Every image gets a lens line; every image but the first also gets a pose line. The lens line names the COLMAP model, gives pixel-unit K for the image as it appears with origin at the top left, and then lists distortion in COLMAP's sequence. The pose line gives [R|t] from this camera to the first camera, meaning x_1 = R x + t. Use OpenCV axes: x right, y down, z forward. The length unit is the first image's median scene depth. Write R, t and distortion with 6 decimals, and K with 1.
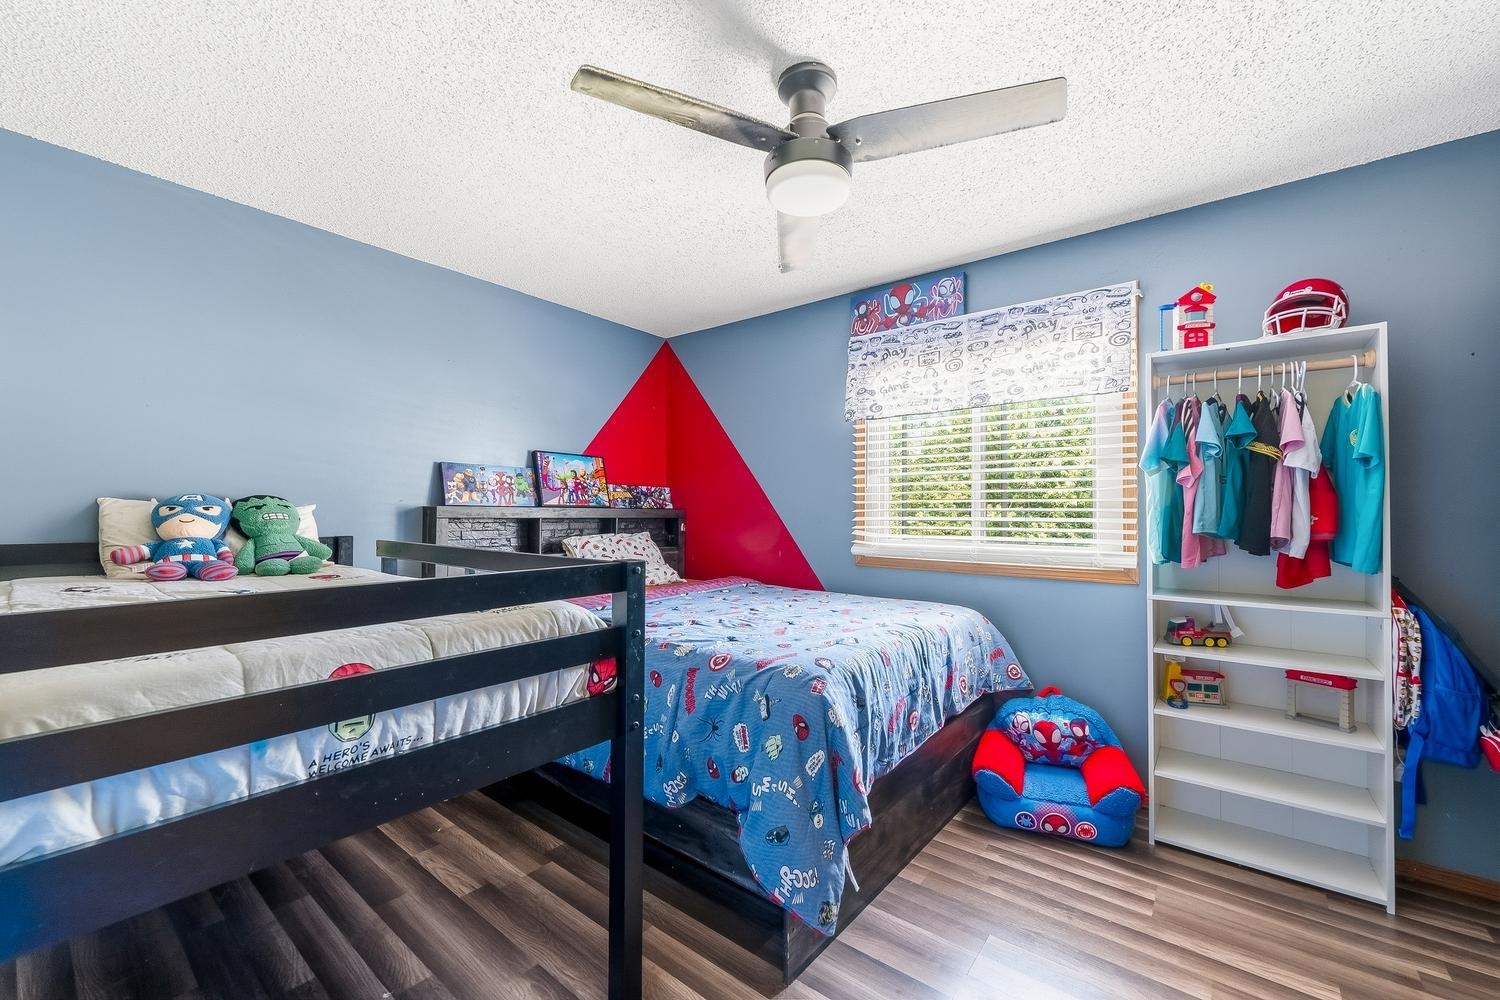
lens RADIAL K [[603.3, 0, 743.2], [0, 603.3, 502.8], [0, 0, 1]] dist [-0.003588, -0.000042]
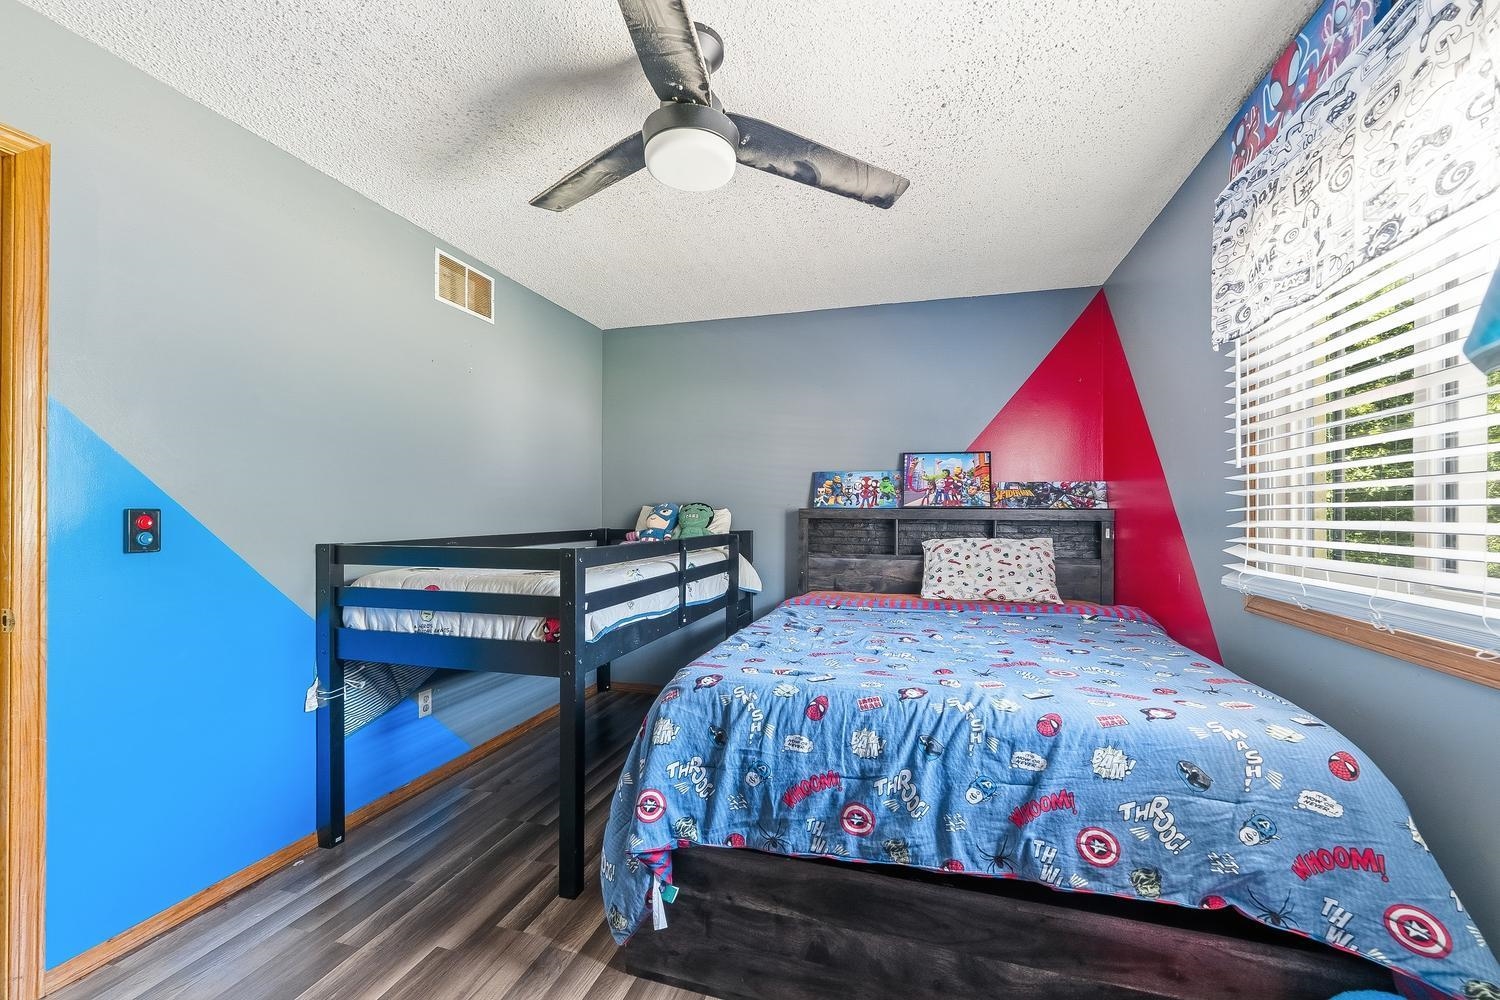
lens RADIAL K [[603.3, 0, 742.0], [0, 603.3, 508.6], [0, 0, 1]] dist [-0.003588, -0.000042]
pose [[0.376555, -0.011082, -0.926328, 0.521395], [0.013291, 0.999890, -0.006560, 0.010638], [0.926299, -0.009841, 0.376660, 0.379313]]
